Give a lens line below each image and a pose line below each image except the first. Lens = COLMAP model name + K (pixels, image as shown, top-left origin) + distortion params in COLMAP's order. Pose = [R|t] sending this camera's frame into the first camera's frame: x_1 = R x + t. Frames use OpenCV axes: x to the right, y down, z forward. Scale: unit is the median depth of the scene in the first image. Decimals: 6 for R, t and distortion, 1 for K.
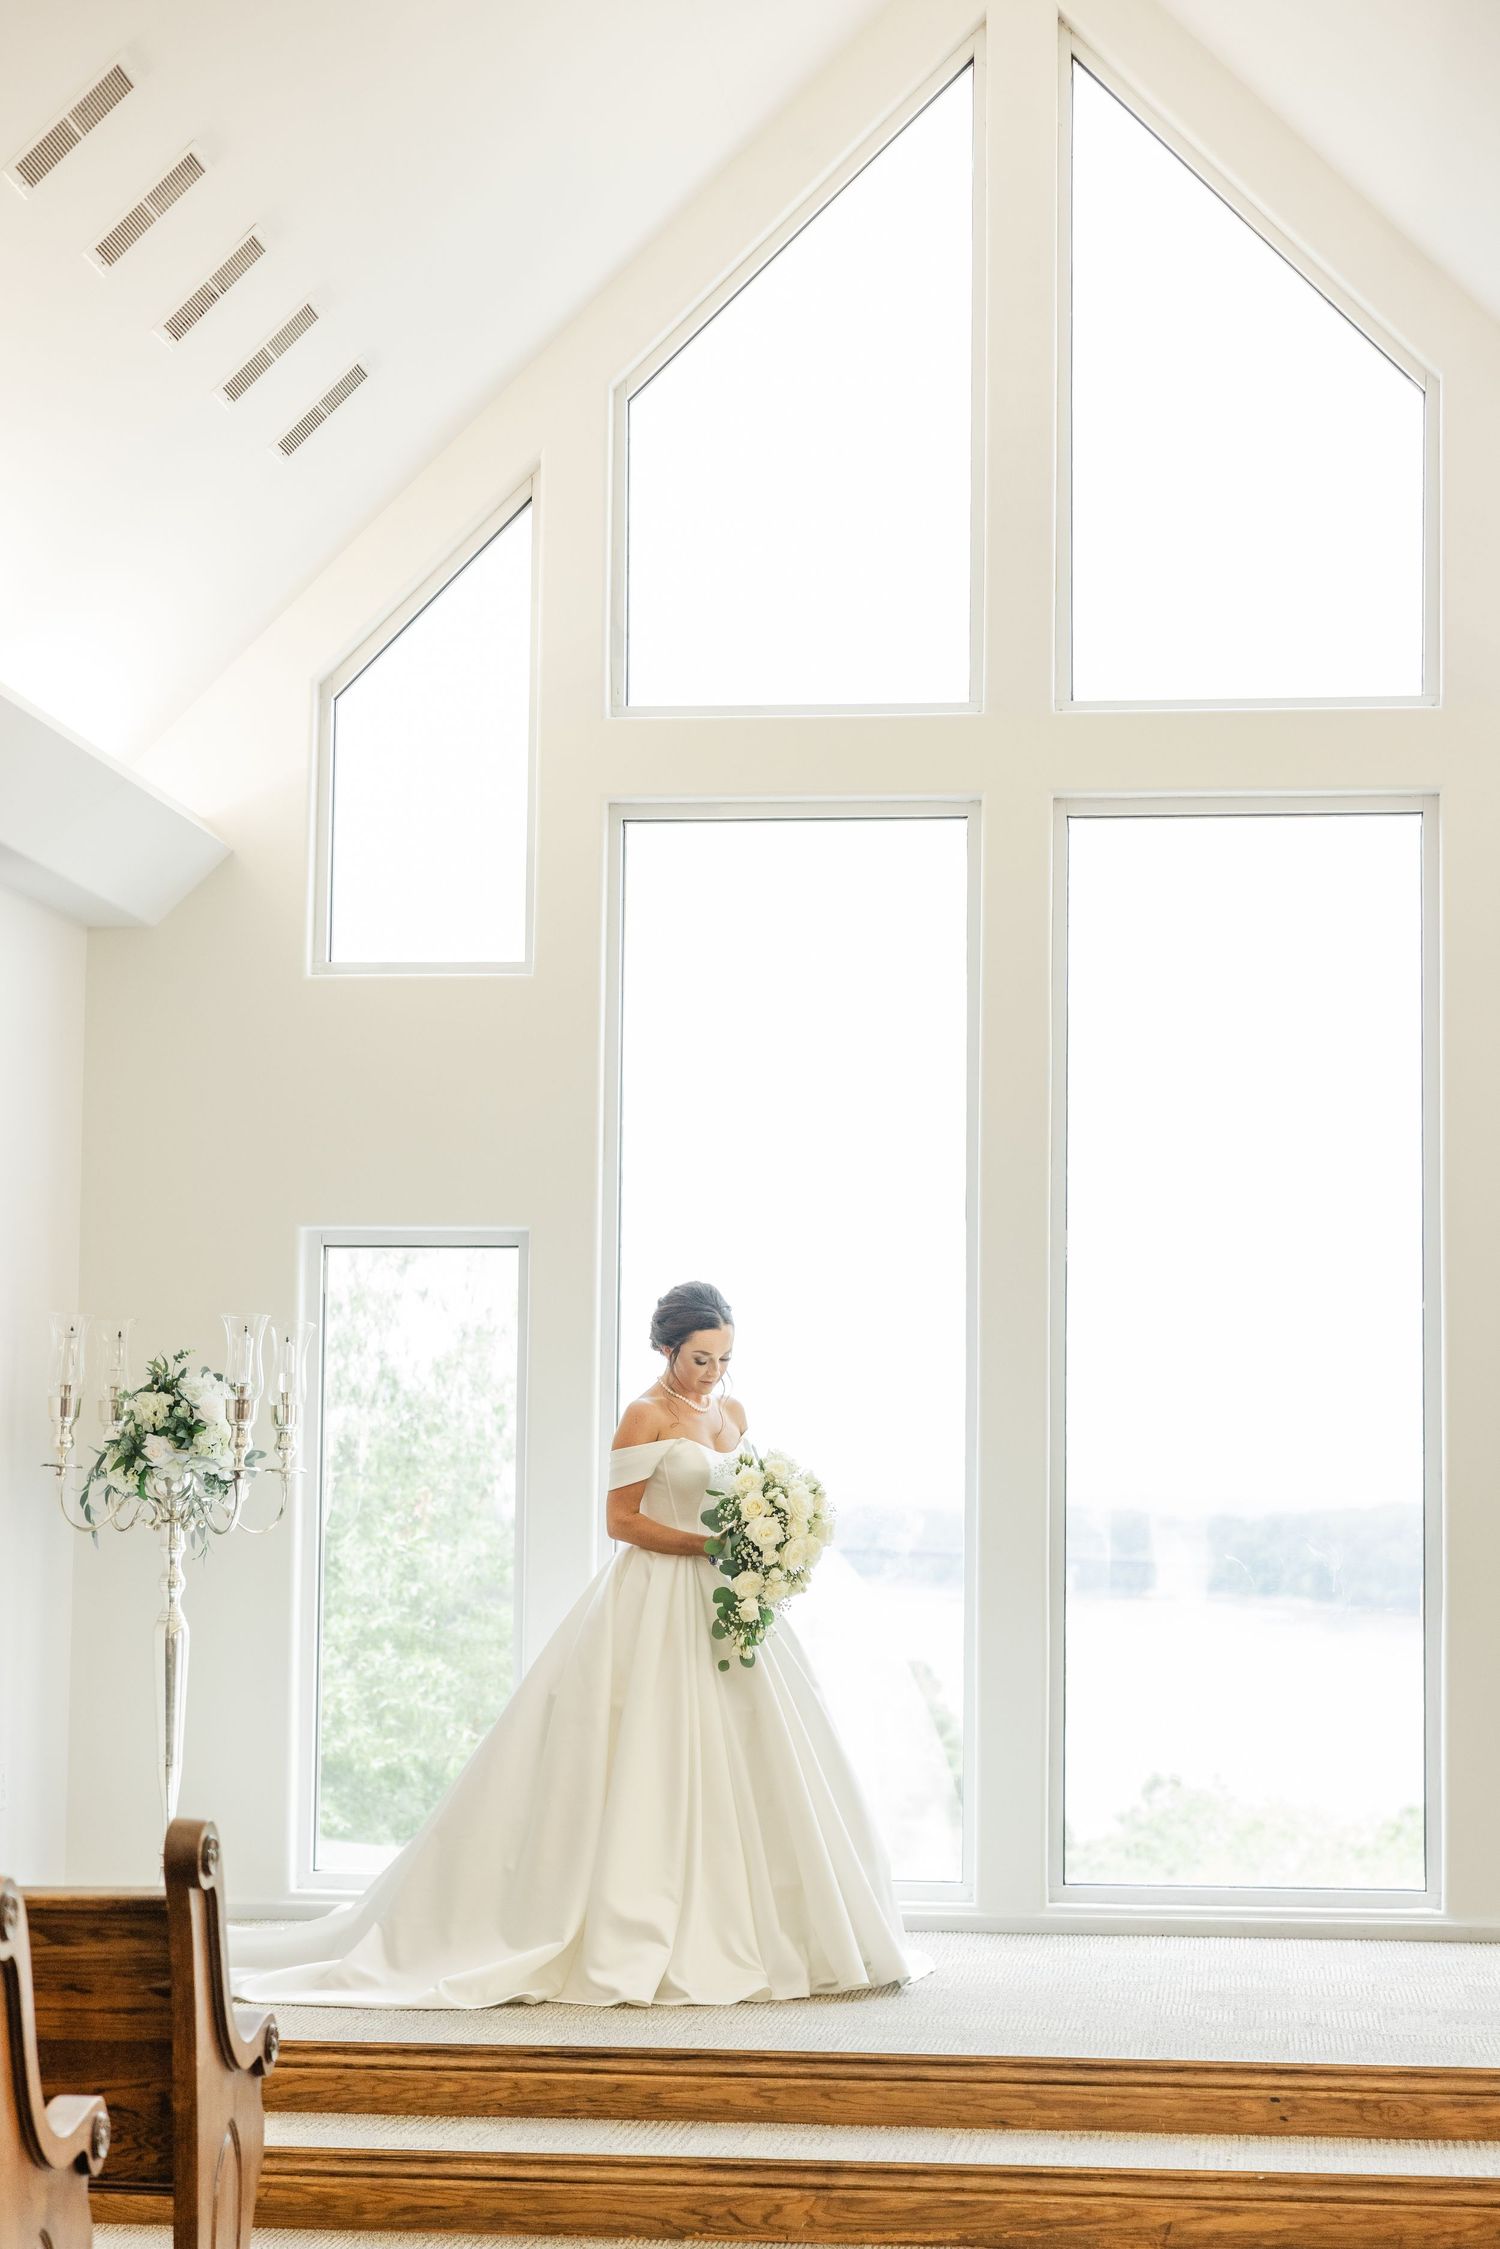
lens RADIAL K [[5112.2, 0, 756.4], [0, 5112.2, 1125.1], [0, 0, 1]] dist [0.043474, 0.000000]
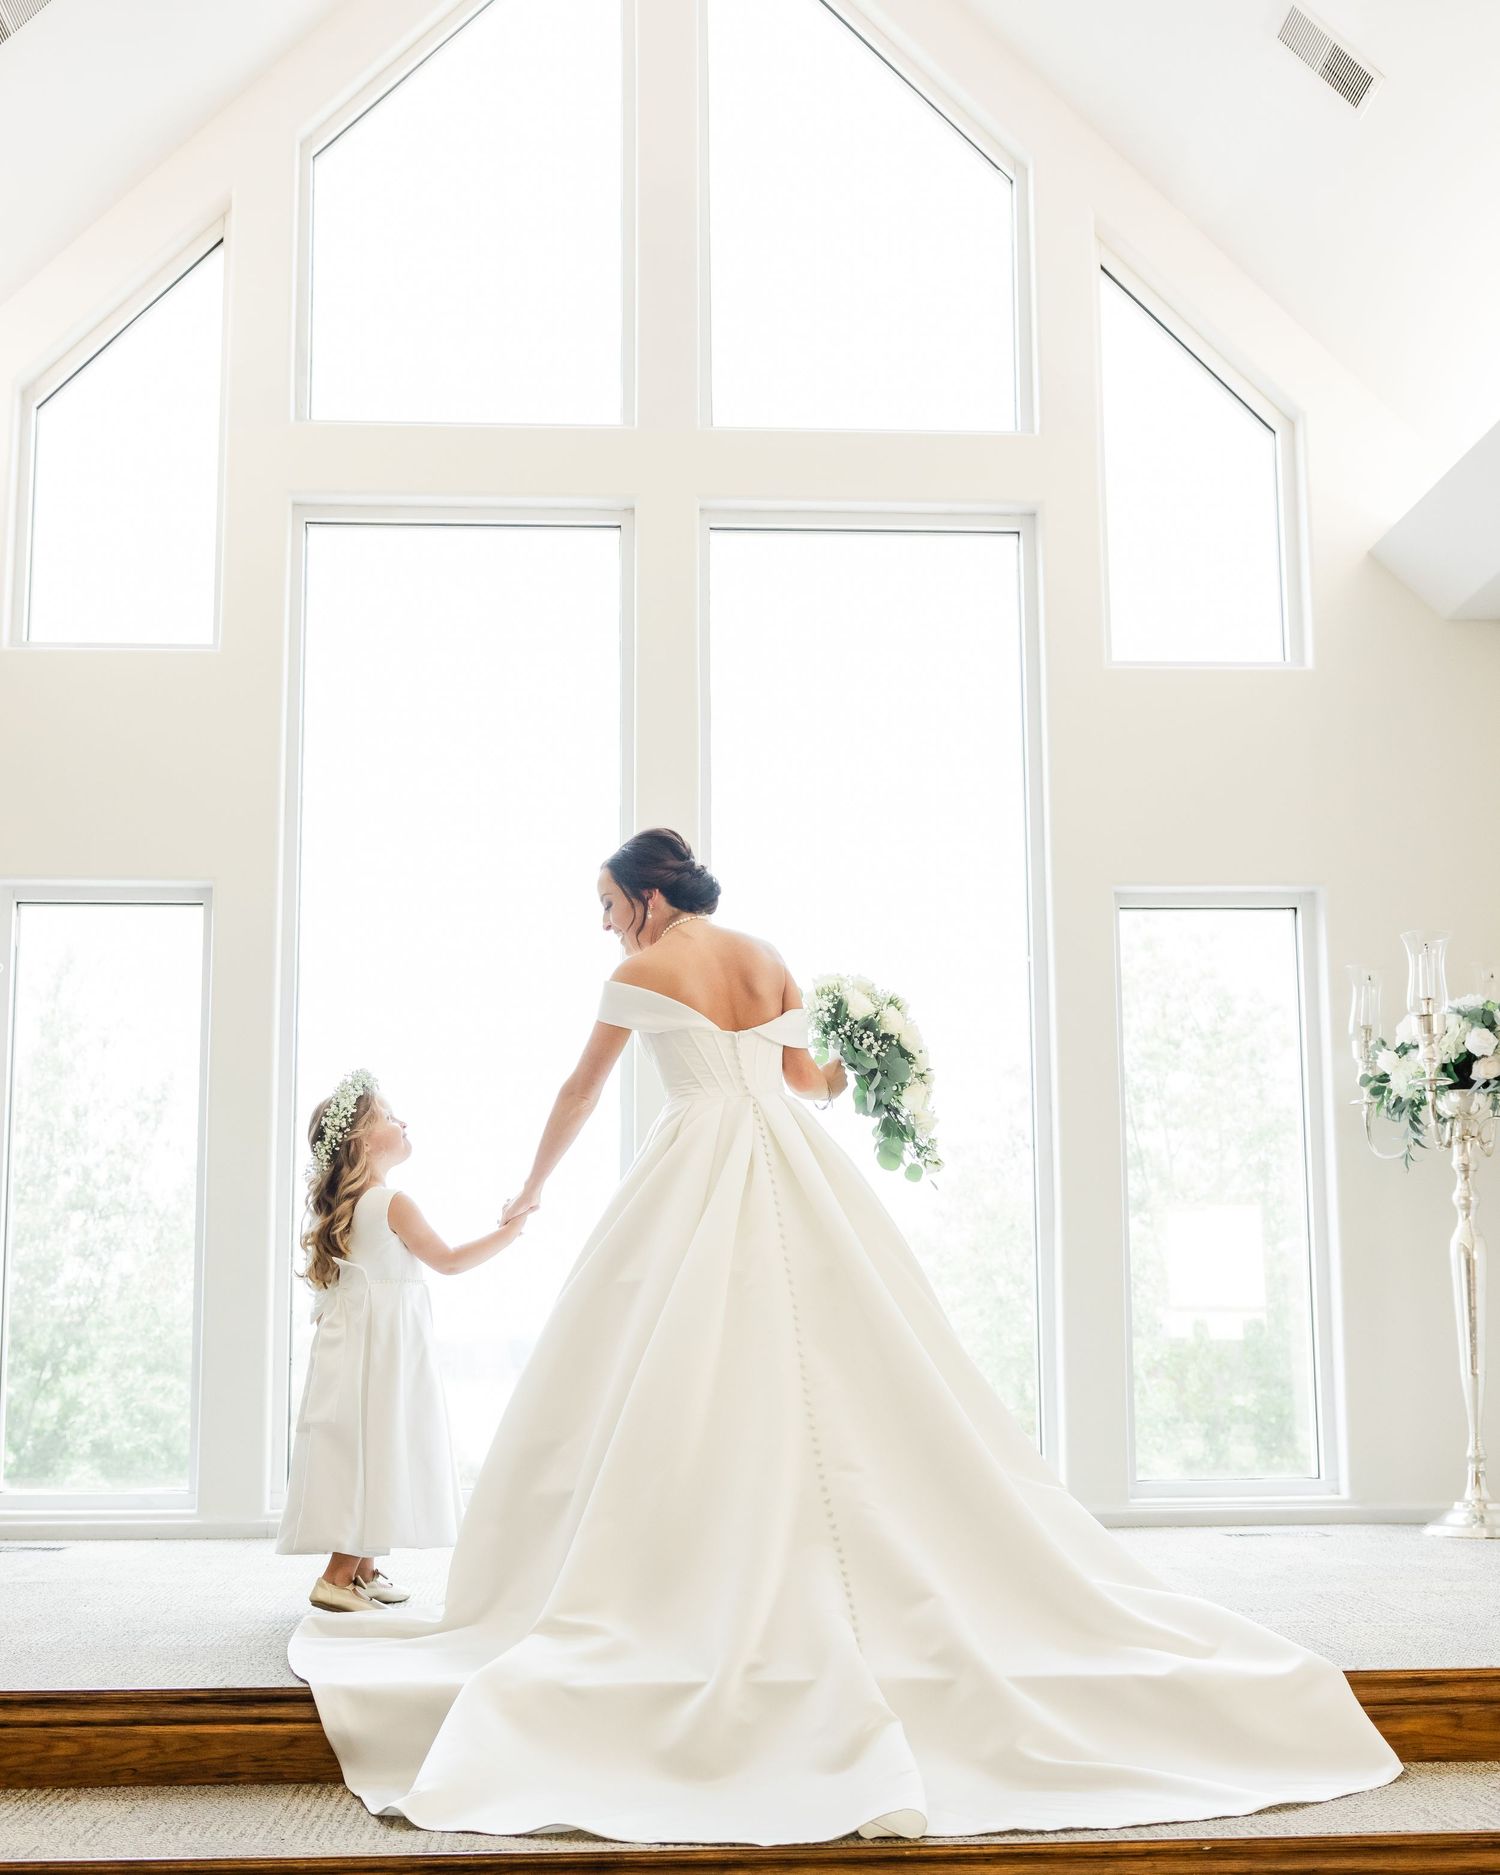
lens RADIAL K [[2269.1, 0, 756.3], [0, 2269.1, 1047.1], [0, 0, 1]] dist [-0.004052, 0.000000]
pose [[0.984855, 0.006509, 0.173260, -0.015308], [0.004041, 0.998162, -0.060470, 0.088292], [-0.173335, 0.060255, 0.983018, 0.543533]]
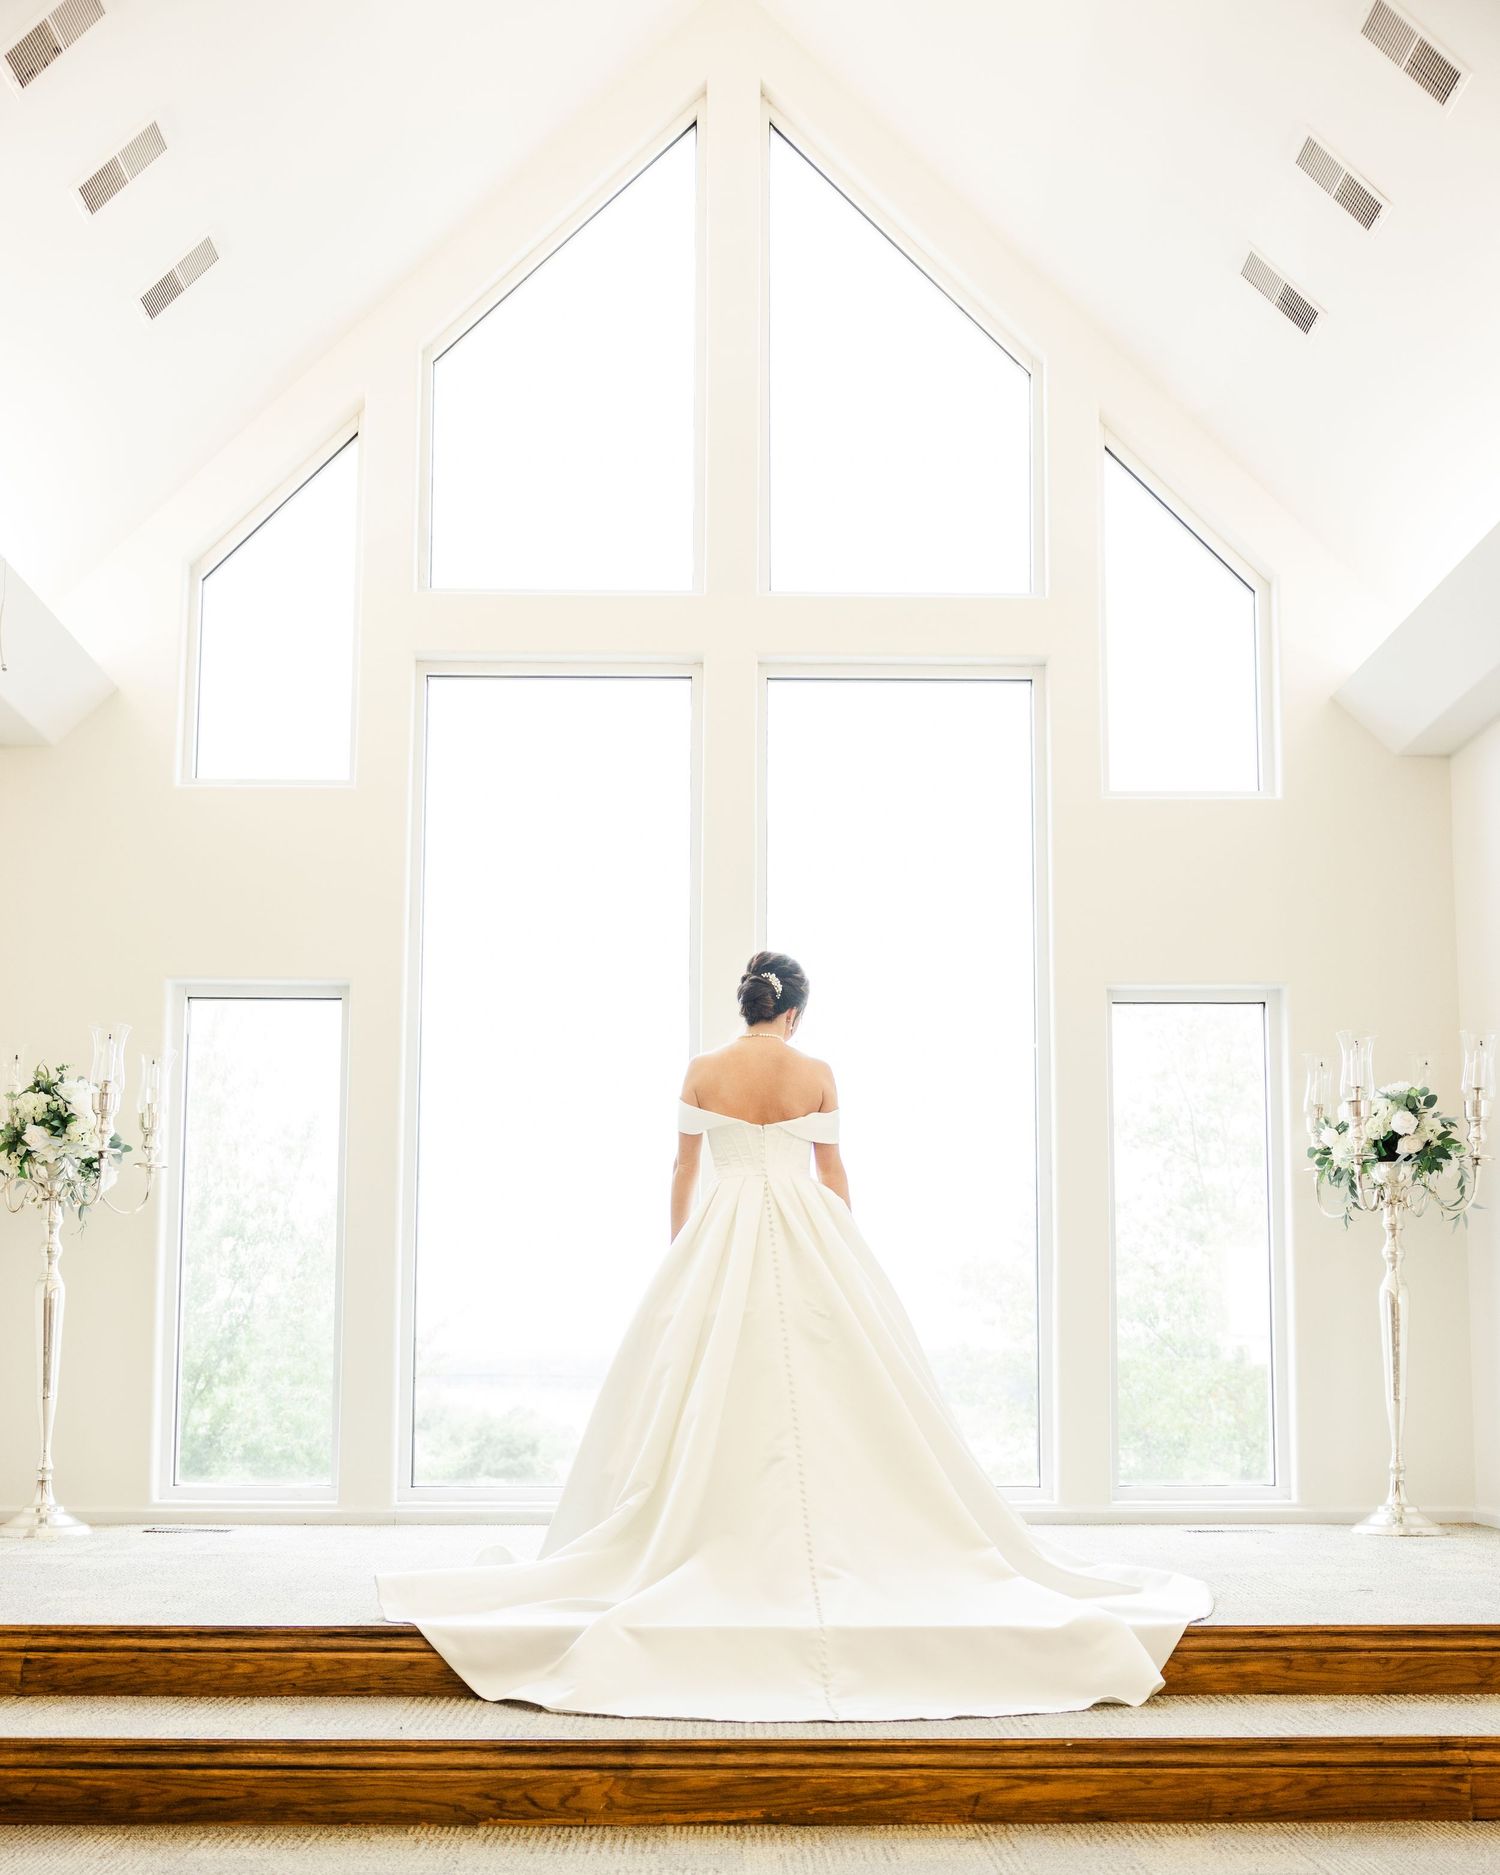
lens RADIAL K [[2226.0, 0, 801.3], [0, 2226.0, 1139.1], [0, 0, 1]] dist [-0.006746, 0.000000]
pose [[0.990365, 0.006217, 0.138344, -0.009879], [-0.002297, 0.999592, -0.028474, 0.079513], [-0.138465, 0.027882, 0.989975, 0.455434]]
